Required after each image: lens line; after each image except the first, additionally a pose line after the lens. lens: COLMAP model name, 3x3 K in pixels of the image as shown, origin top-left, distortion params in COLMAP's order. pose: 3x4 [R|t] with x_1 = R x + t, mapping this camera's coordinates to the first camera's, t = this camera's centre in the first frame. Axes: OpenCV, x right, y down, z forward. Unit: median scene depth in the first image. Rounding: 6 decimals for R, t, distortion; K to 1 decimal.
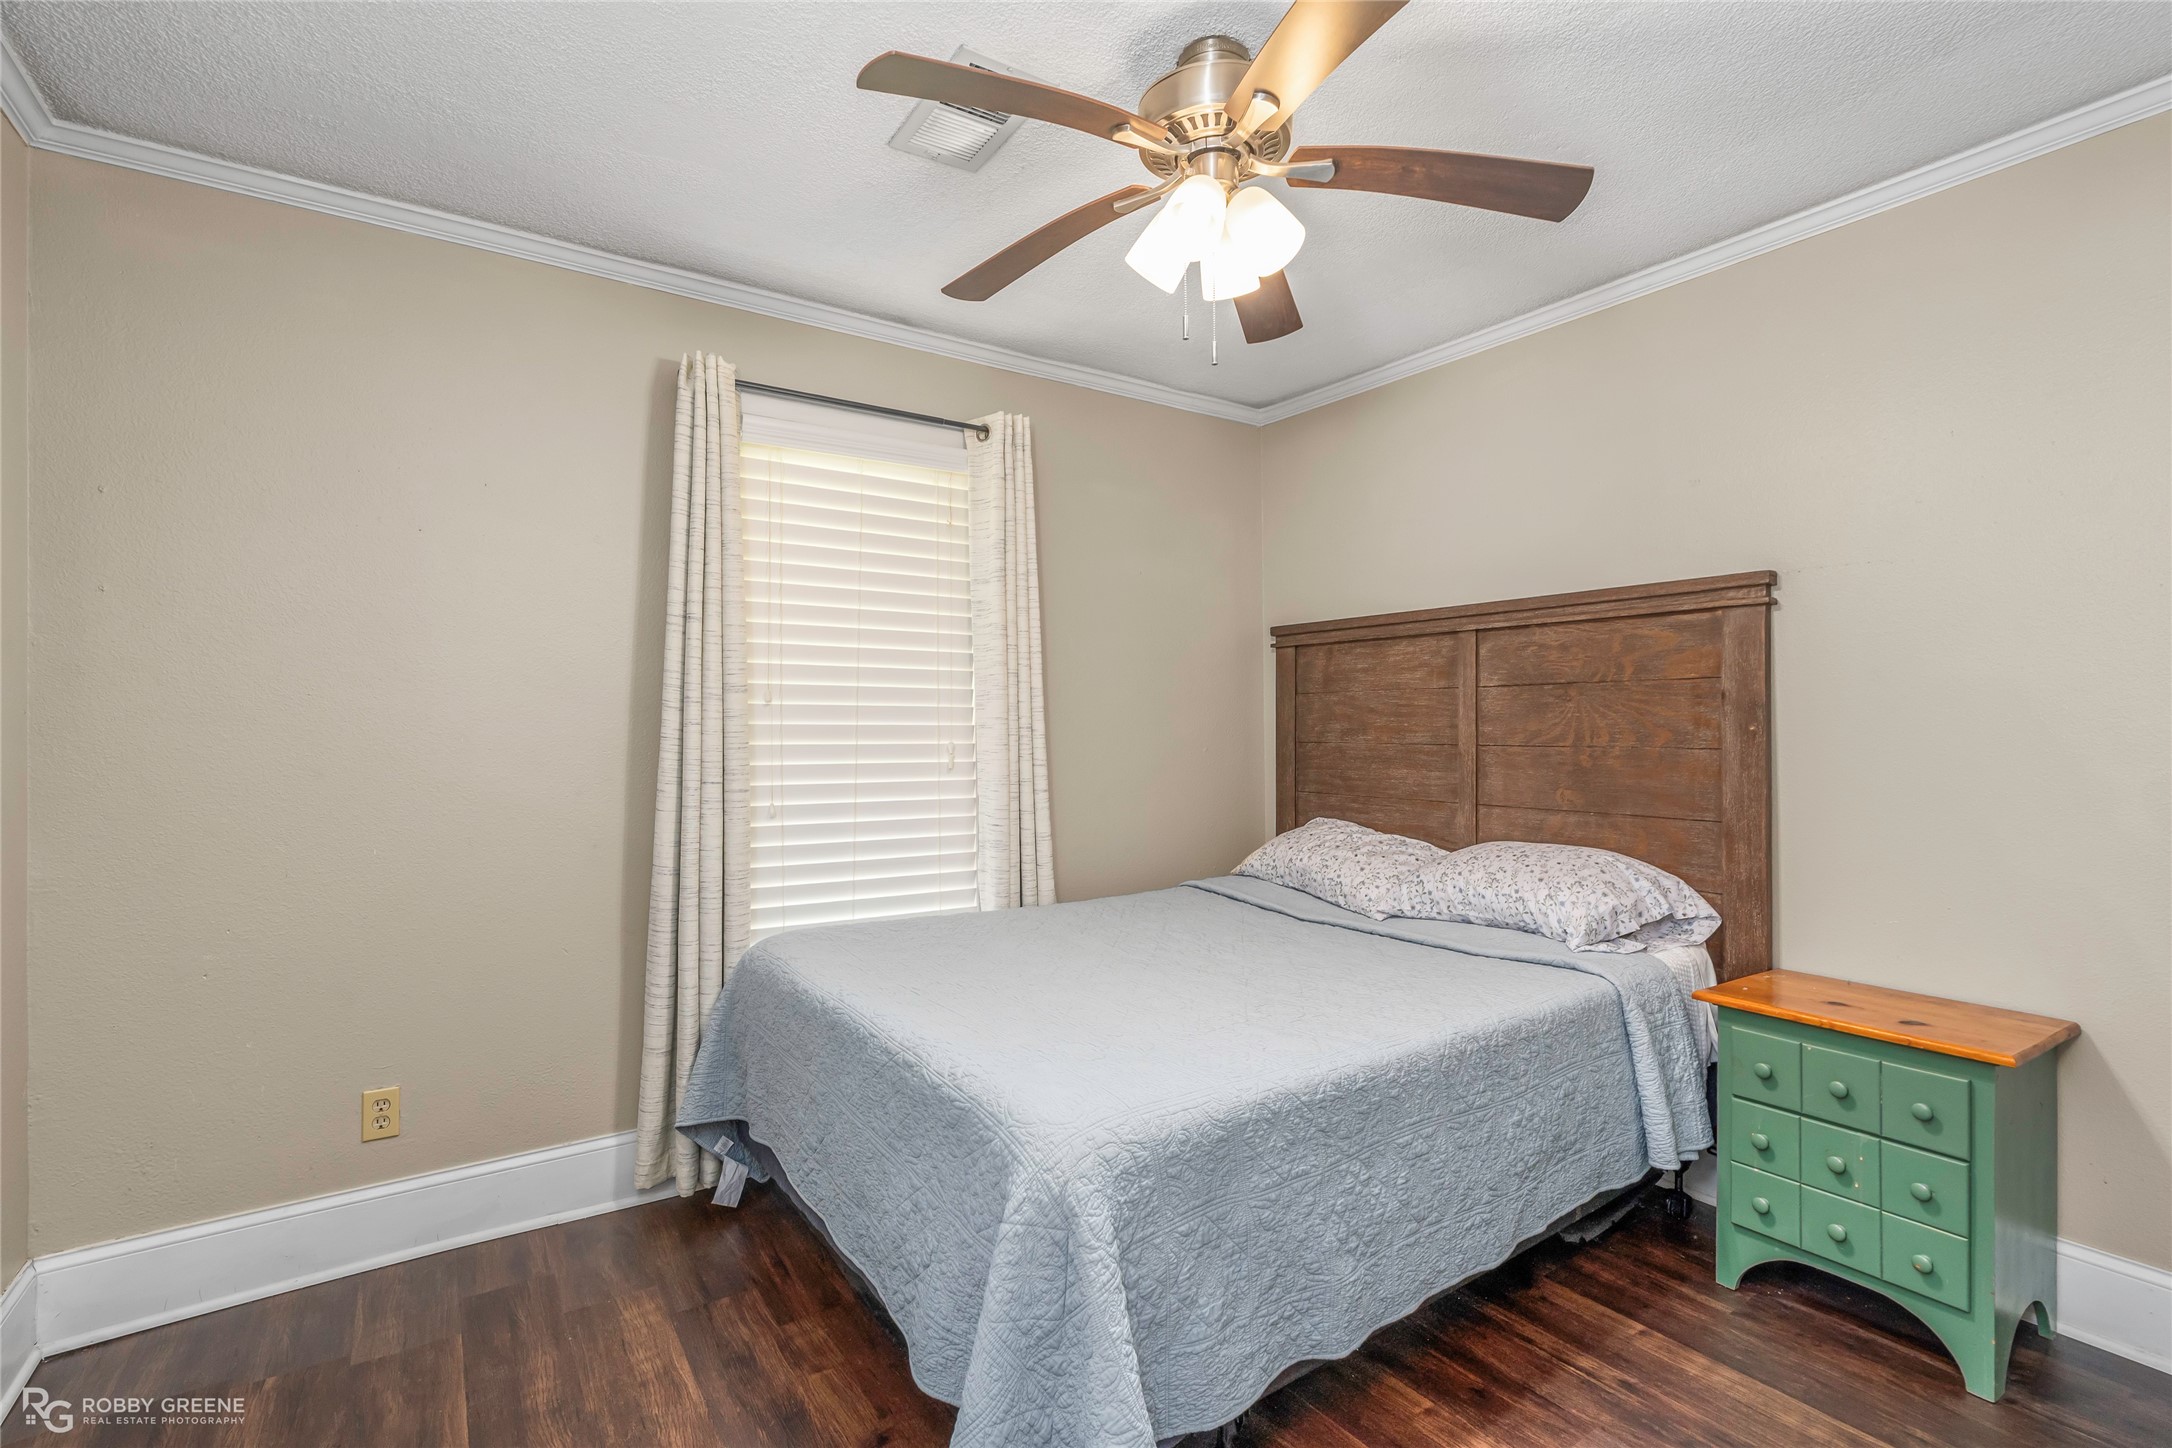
lens RADIAL K [[990.2, 0, 1096.3], [0, 990.2, 715.3], [0, 0, 1]] dist [0.000031, 0.000507]
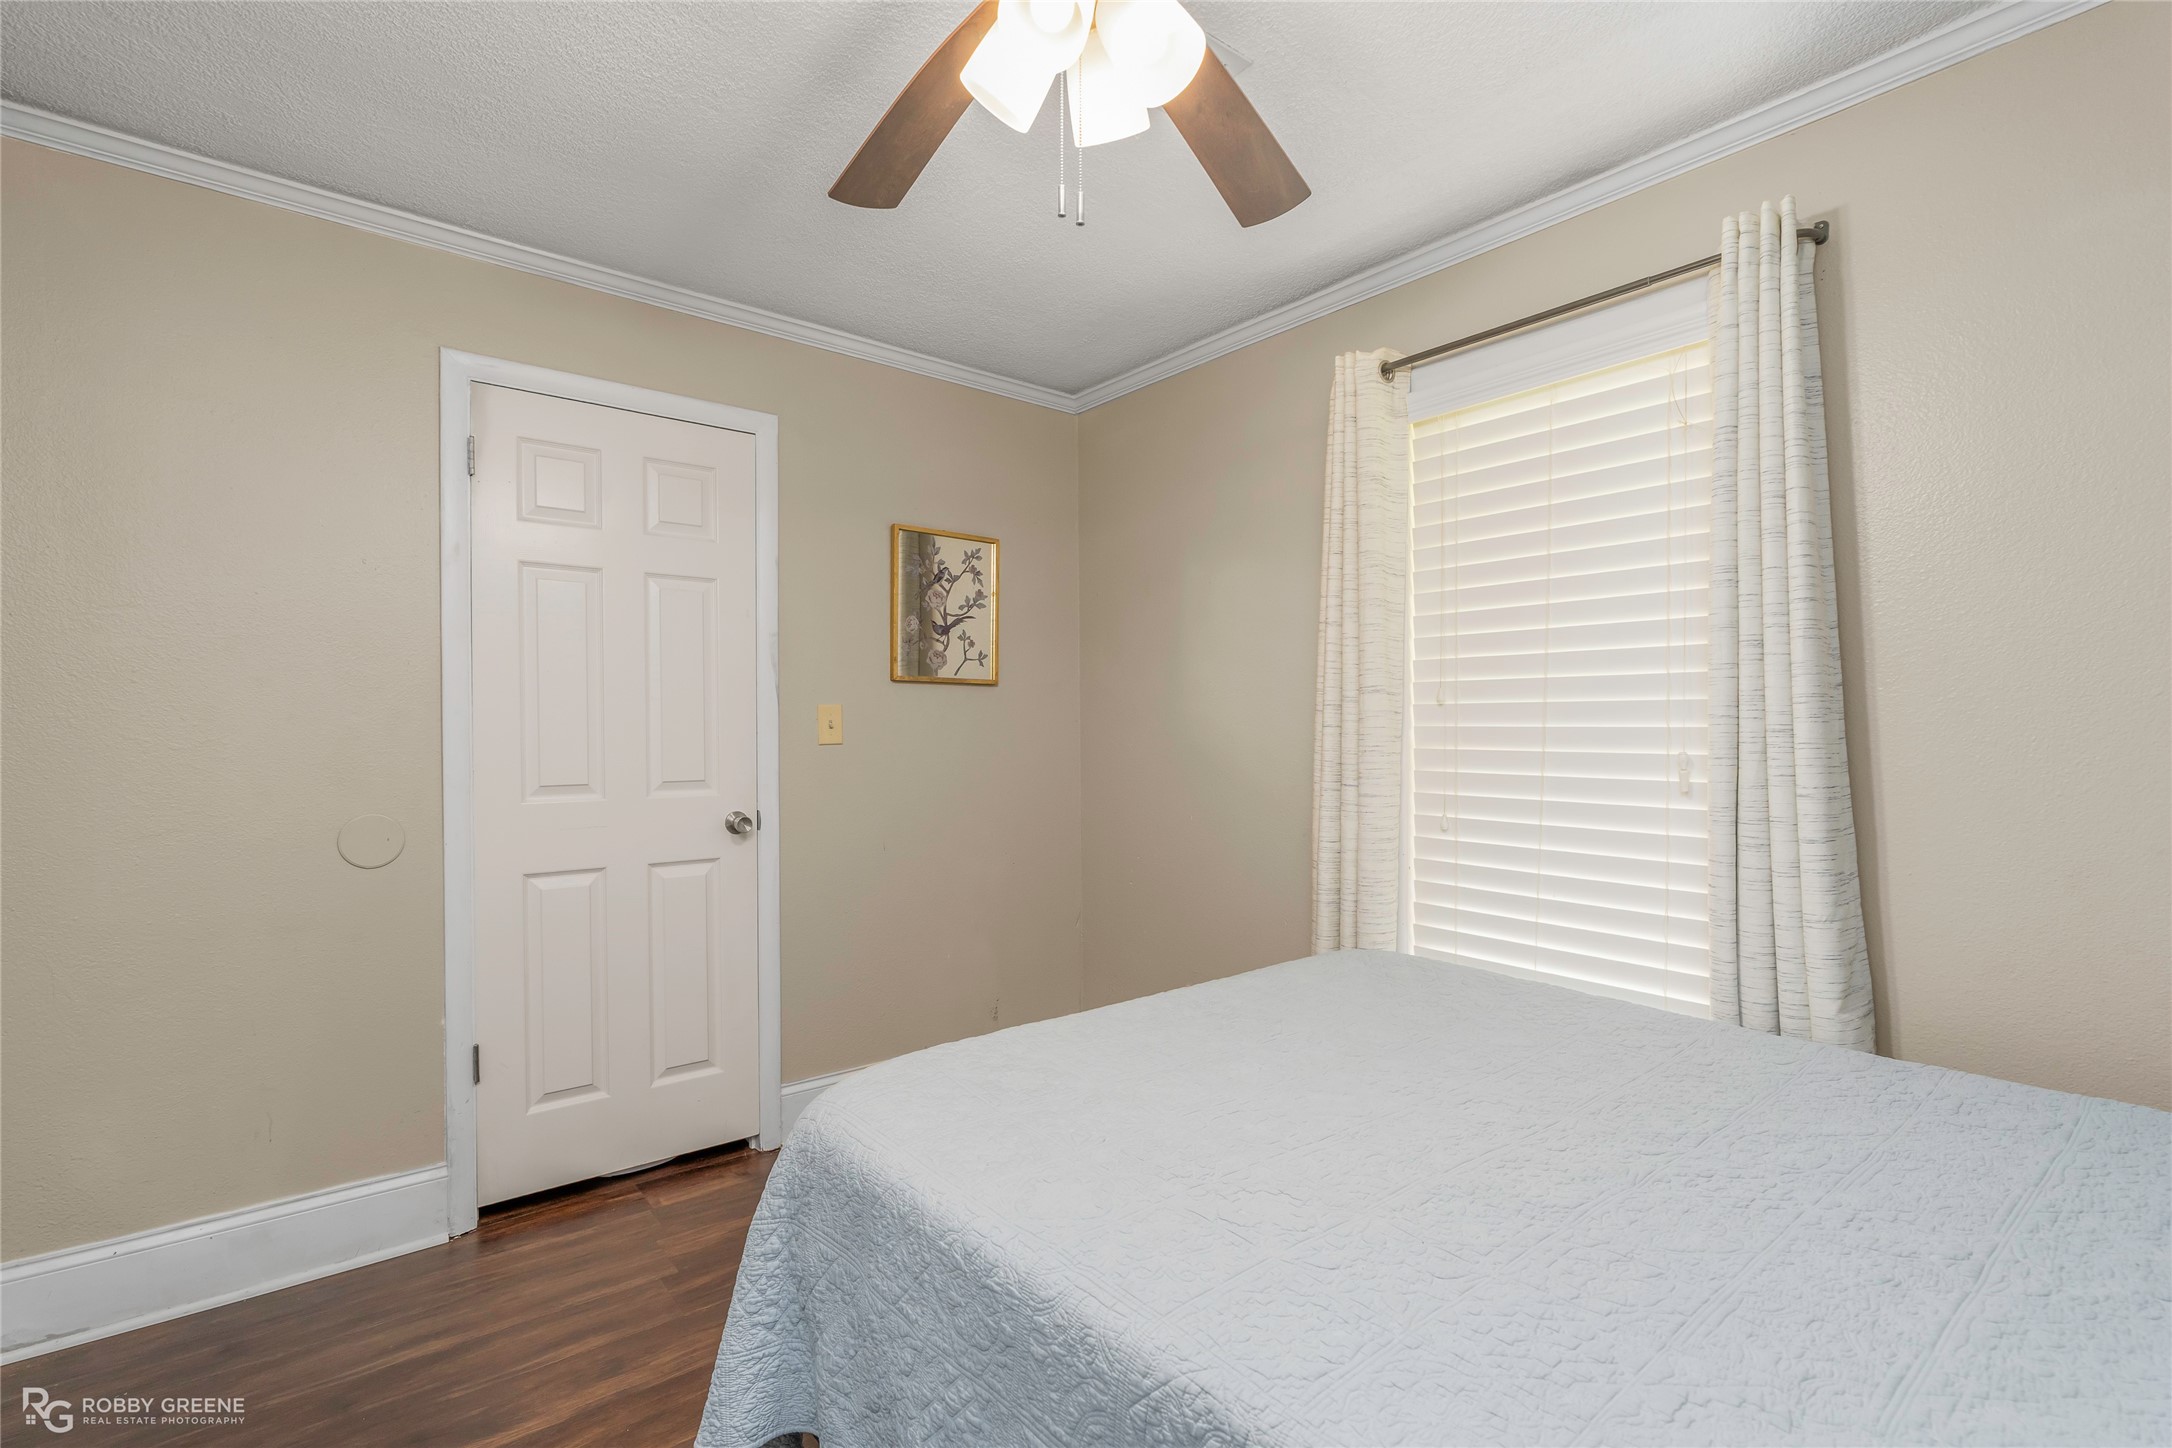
lens RADIAL K [[990.2, 0, 1078.1], [0, 990.2, 731.8], [0, 0, 1]] dist [0.000031, 0.000507]
pose [[0.067919, 0.002740, -0.997687, 0.497978], [0.013644, 0.999900, 0.003675, 0.005631], [0.997598, -0.013862, 0.067875, 0.553167]]
